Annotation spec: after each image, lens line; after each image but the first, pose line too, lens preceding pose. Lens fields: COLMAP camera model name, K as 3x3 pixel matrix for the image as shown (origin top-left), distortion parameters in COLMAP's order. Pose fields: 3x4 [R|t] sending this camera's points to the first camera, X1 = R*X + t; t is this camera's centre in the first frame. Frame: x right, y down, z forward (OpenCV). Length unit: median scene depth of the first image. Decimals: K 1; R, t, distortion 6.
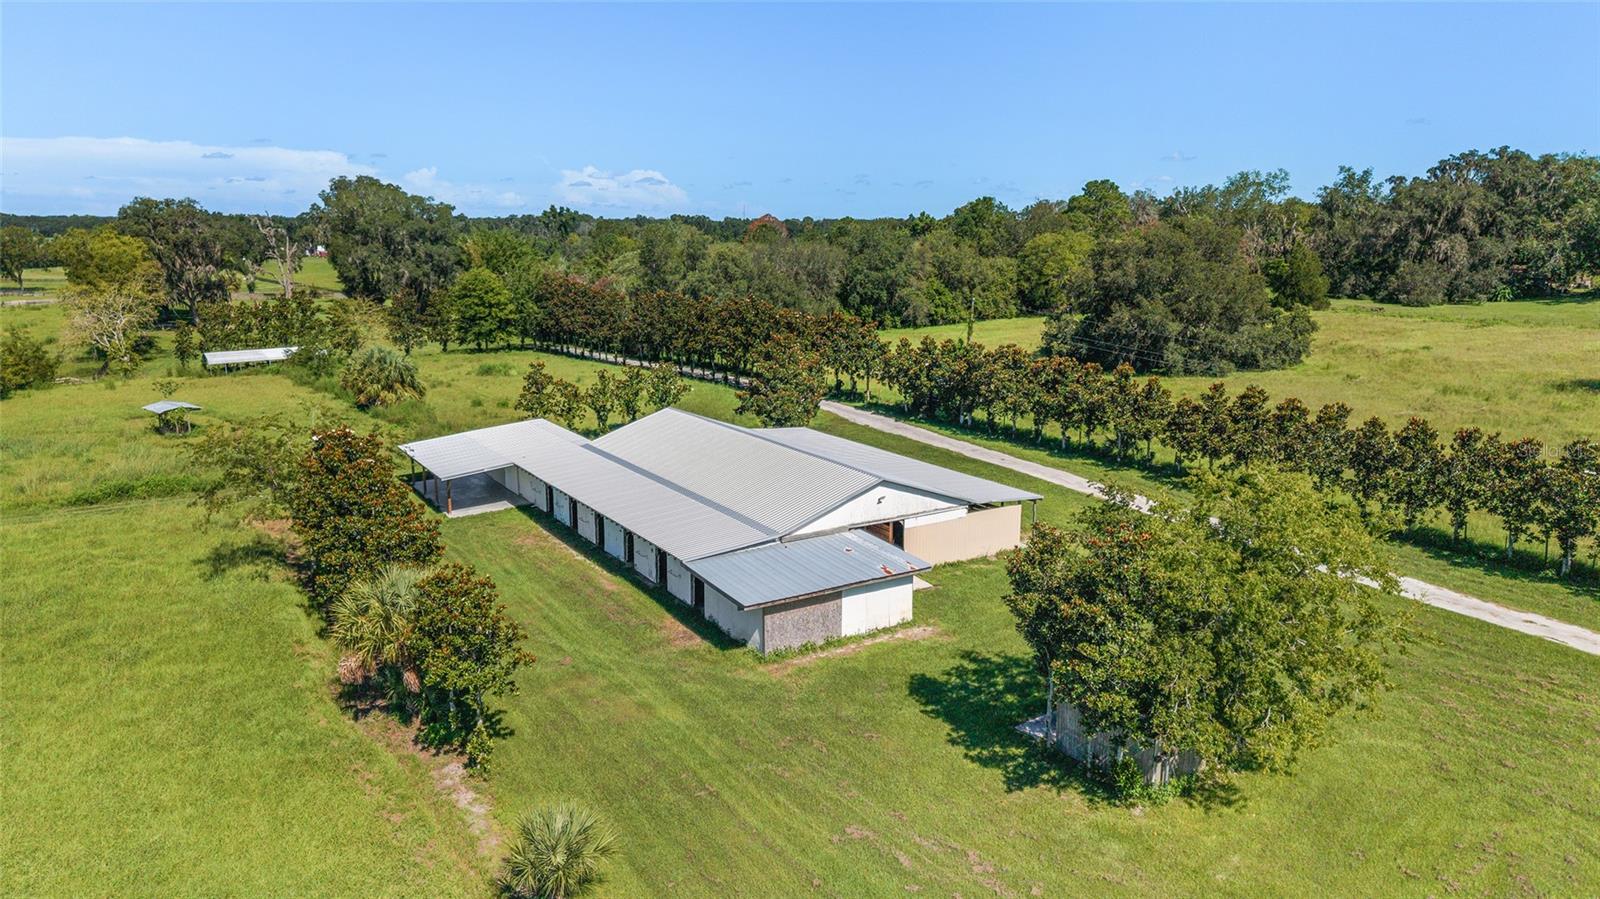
lens RADIAL K [[1062.8, 0, 800.0], [0, 1062.8, 449.5], [0, 0, 1]] dist [0.029362, -0.002418]
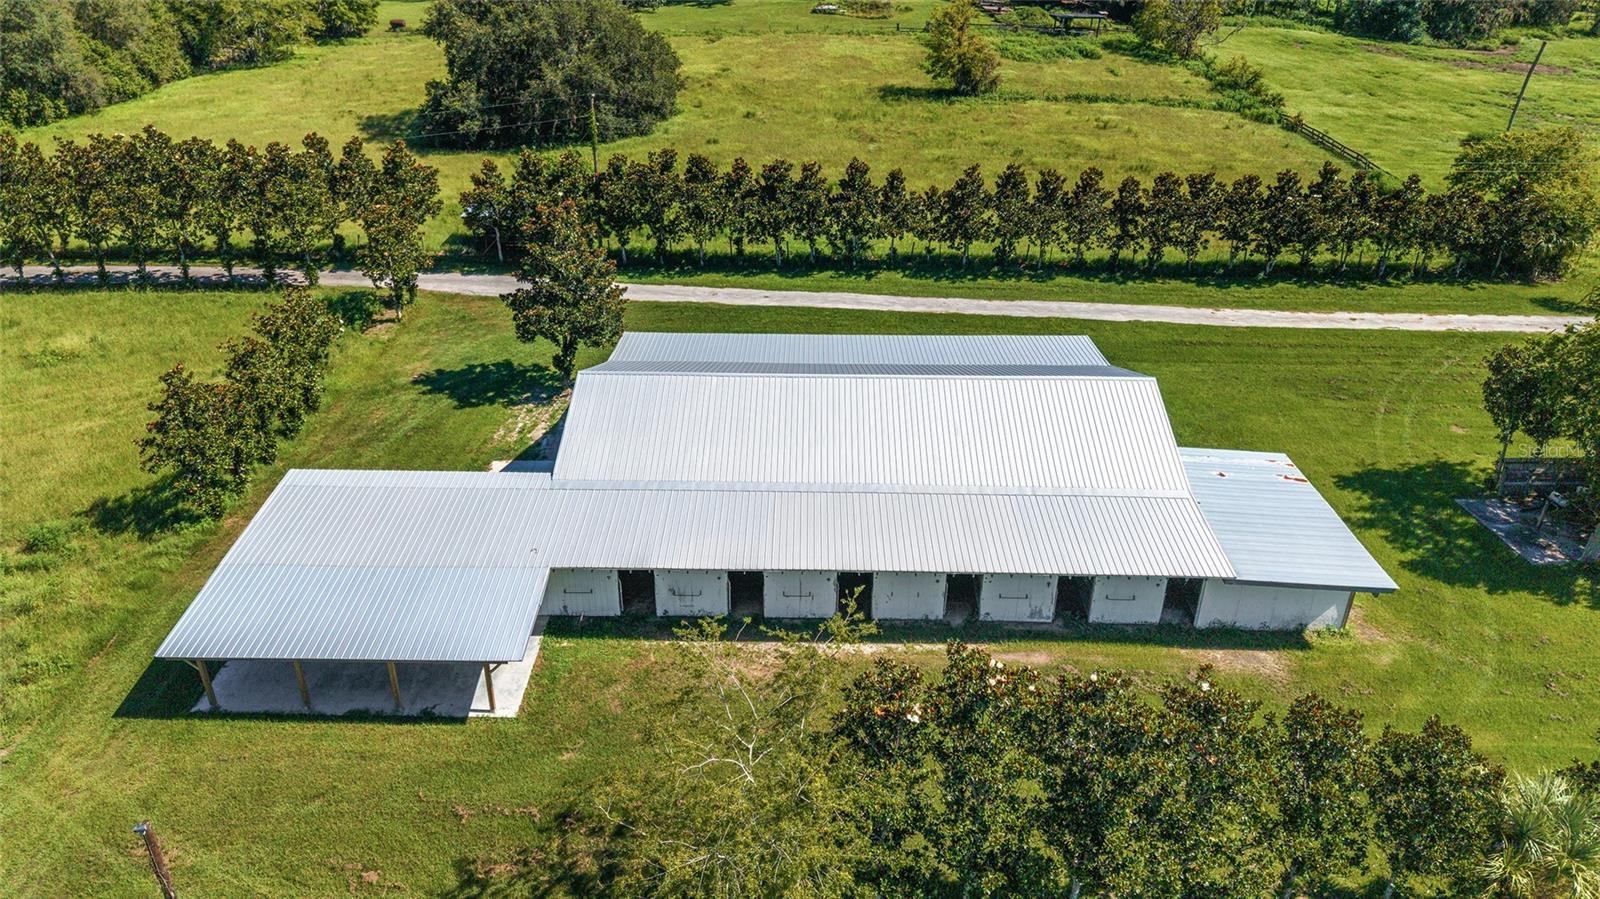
lens RADIAL K [[1062.8, 0, 800.0], [0, 1062.8, 449.5], [0, 0, 1]] dist [0.029362, -0.002418]
pose [[0.553711, -0.382789, 0.739511, -0.623143], [0.168581, 0.921220, 0.350621, -0.226620], [-0.815466, -0.069475, 0.574620, 0.639974]]
